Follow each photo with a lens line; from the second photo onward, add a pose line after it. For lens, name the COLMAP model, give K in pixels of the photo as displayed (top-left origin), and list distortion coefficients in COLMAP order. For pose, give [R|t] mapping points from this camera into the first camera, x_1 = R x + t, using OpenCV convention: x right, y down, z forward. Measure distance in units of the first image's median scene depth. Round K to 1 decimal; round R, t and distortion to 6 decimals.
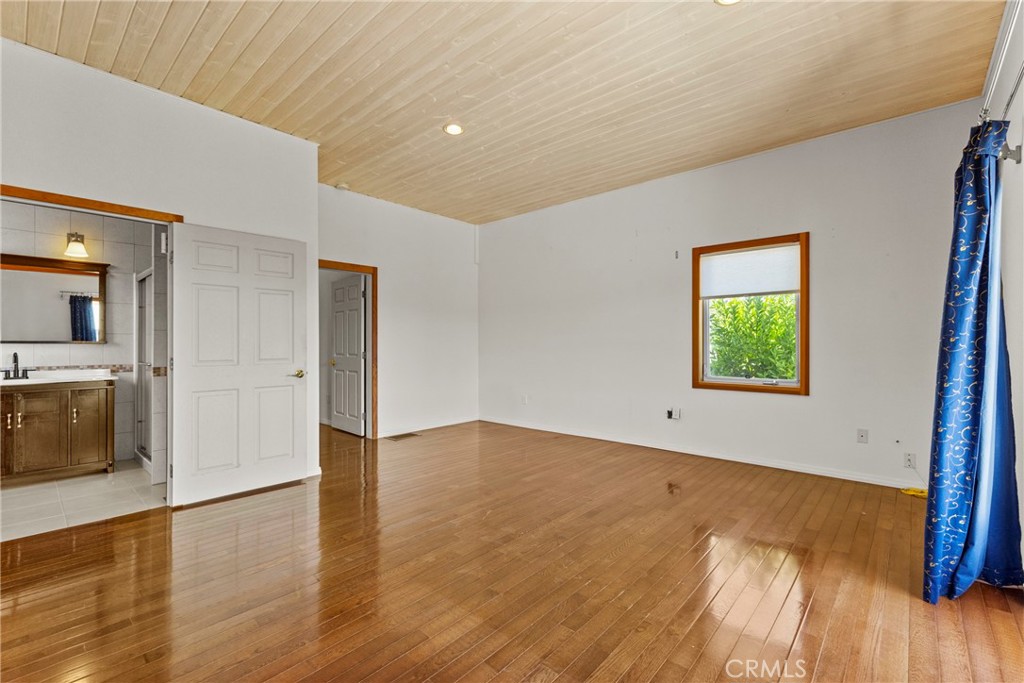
lens RADIAL K [[441.9, 0, 508.7], [0, 441.9, 341.2], [0, 0, 1]] dist [0.008613, -0.001985]
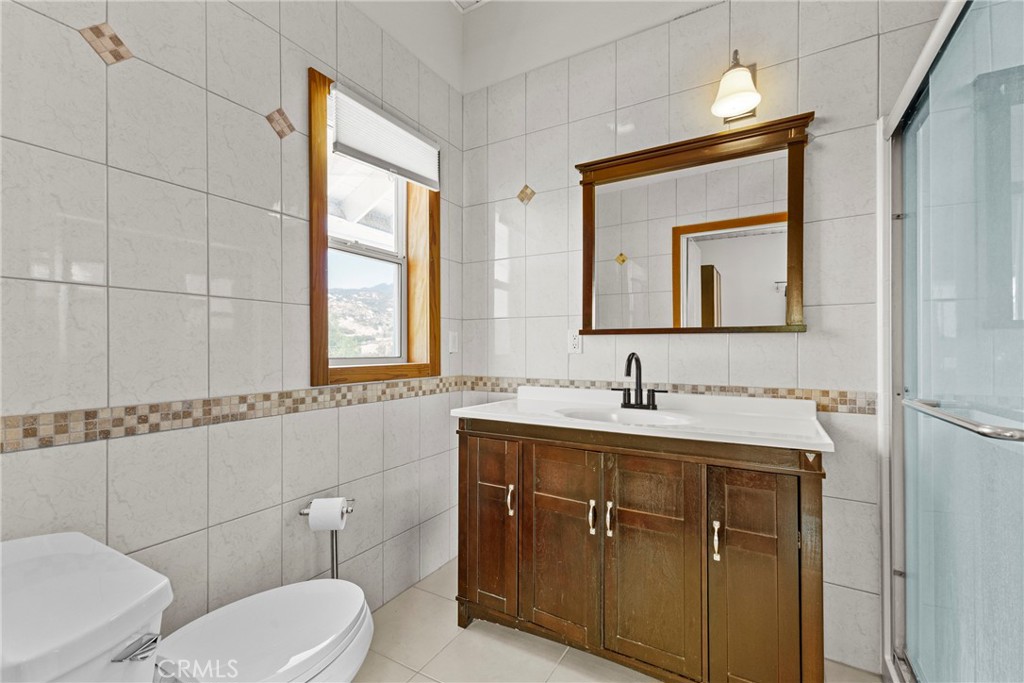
lens RADIAL K [[441.9, 0, 517.0], [0, 441.9, 348.7], [0, 0, 1]] dist [0.008613, -0.001985]
pose [[0.225165, -0.009430, -0.974275, -0.625951], [0.000558, 0.999954, -0.009549, 0.023582], [0.974320, 0.001606, 0.225160, 0.712825]]
